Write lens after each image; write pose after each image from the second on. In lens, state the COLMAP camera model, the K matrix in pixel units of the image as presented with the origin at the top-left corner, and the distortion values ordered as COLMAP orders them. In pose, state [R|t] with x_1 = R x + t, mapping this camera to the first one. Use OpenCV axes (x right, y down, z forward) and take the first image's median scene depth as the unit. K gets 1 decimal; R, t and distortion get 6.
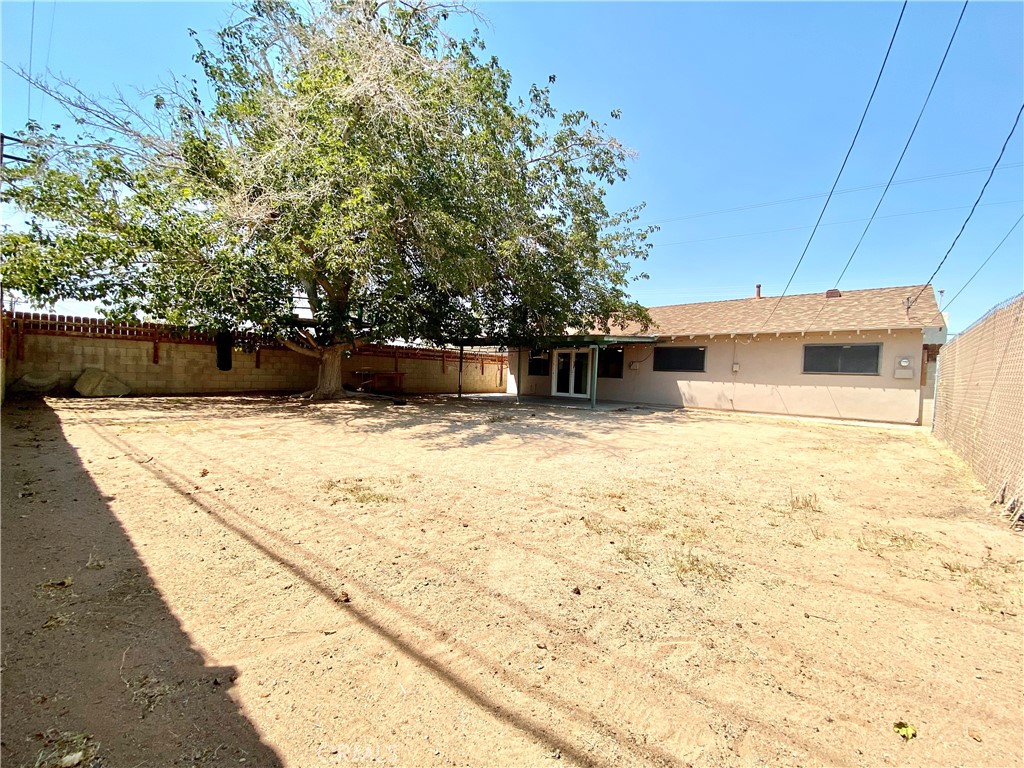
lens RADIAL K [[441.5, 0, 508.5], [0, 441.5, 387.1], [0, 0, 1]] dist [0.022286, -0.023316]
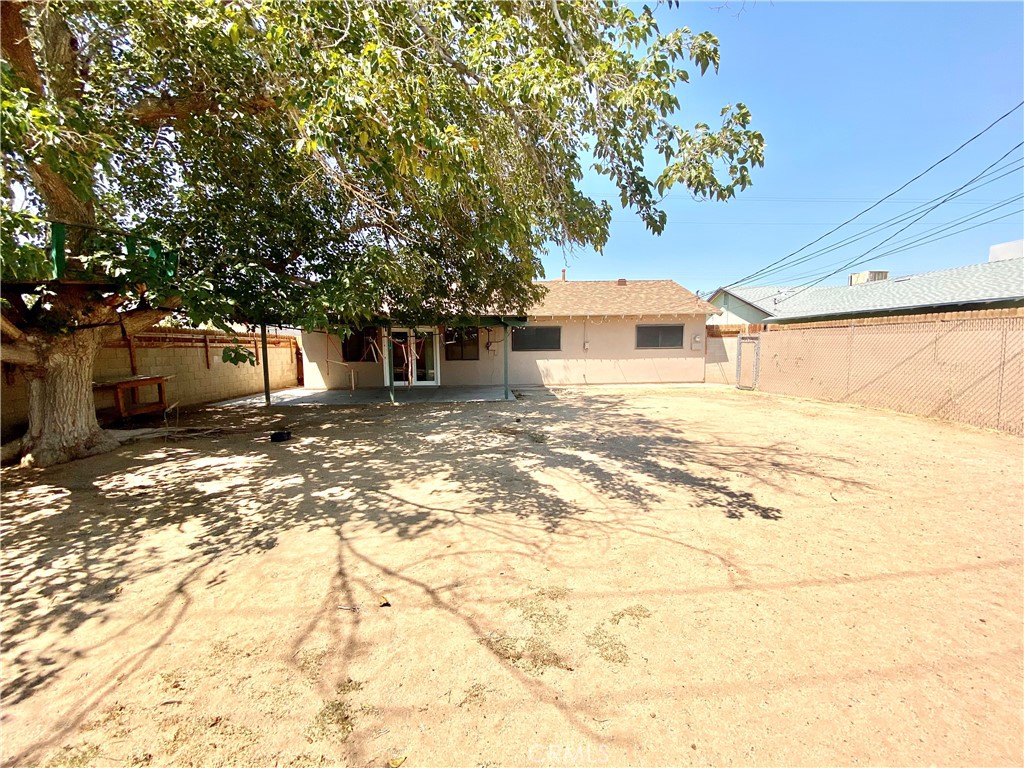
lens RADIAL K [[441.5, 0, 508.5], [0, 441.5, 387.1], [0, 0, 1]] dist [0.022286, -0.023316]
pose [[0.683085, -0.111013, 0.721852, -0.416642], [0.056757, 0.993460, 0.099075, -0.058646], [-0.728130, -0.026707, 0.684918, 0.367406]]
